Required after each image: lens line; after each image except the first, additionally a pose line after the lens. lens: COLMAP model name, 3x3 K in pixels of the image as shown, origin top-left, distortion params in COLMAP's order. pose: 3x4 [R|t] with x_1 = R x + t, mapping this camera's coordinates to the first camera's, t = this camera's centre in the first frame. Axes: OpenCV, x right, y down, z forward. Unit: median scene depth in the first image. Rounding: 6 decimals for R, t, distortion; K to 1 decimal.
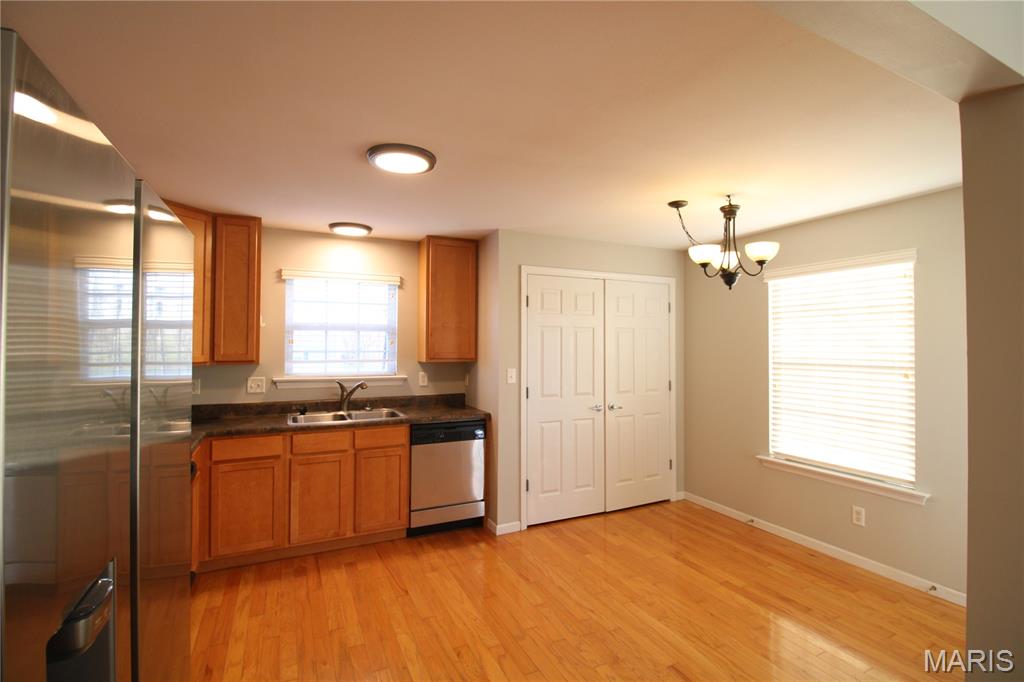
lens RADIAL K [[479.4, 0, 516.0], [0, 479.4, 338.8], [0, 0, 1]] dist [0.003159, -0.014152]
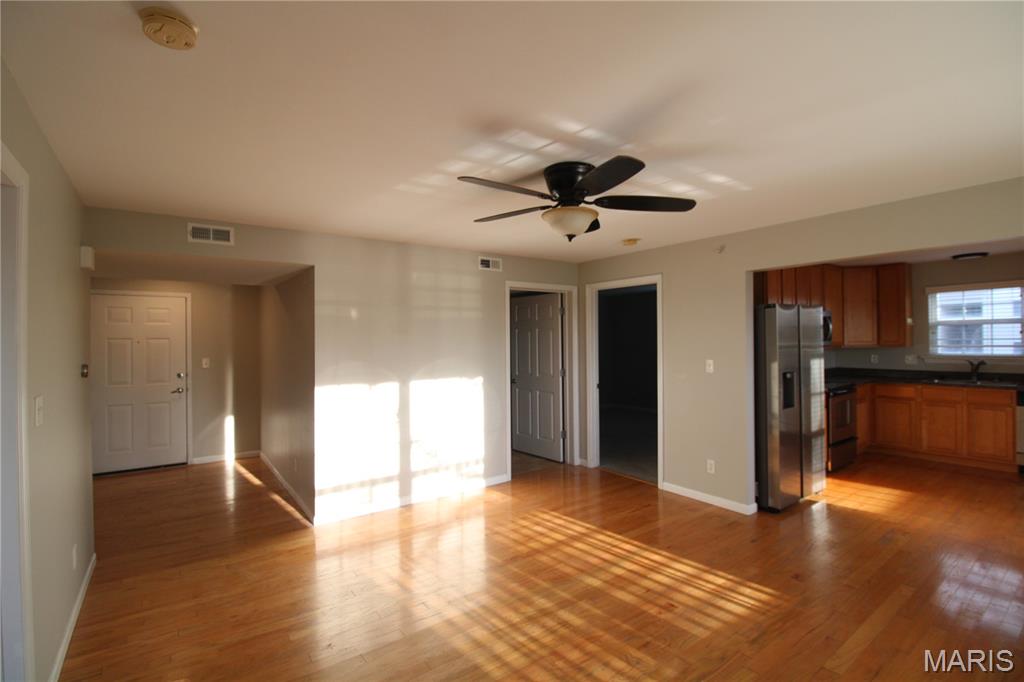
lens RADIAL K [[479.4, 0, 516.0], [0, 479.4, 338.8], [0, 0, 1]] dist [0.003159, -0.014152]
pose [[0.204726, -0.003047, -0.978814, 0.822608], [0.023364, 0.999725, 0.001774, -0.009308], [0.978540, -0.023232, 0.204741, -0.694271]]
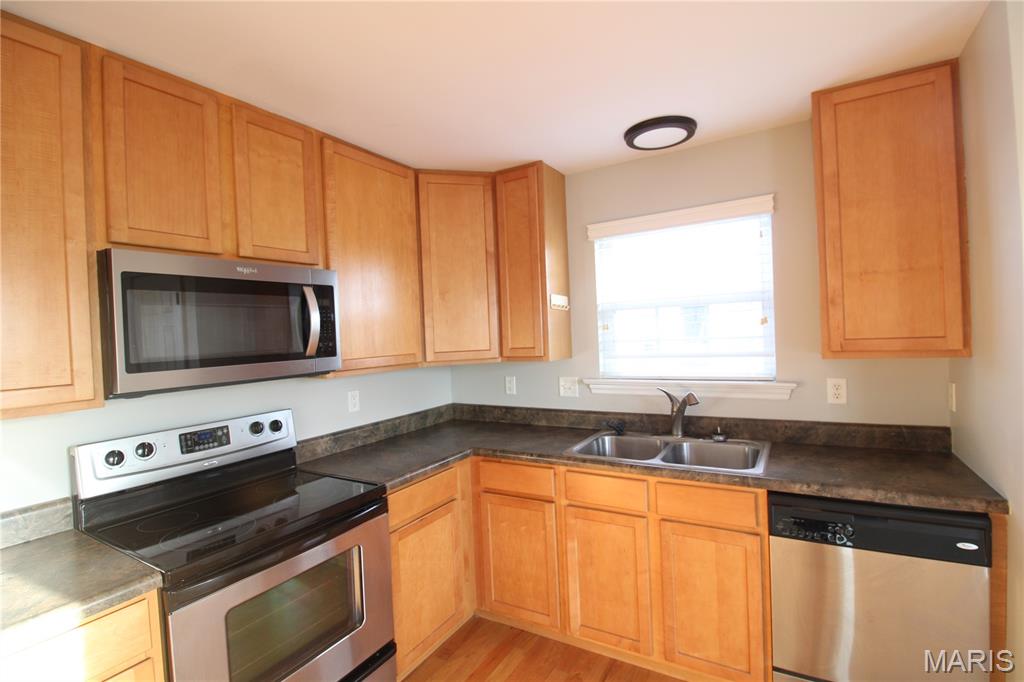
lens RADIAL K [[479.4, 0, 516.0], [0, 479.4, 338.8], [0, 0, 1]] dist [0.003159, -0.014152]
pose [[0.565638, -0.012207, -0.824563, 0.035251], [0.048882, 0.998629, 0.018749, 0.004774], [0.823203, -0.050911, 0.565459, 0.528173]]
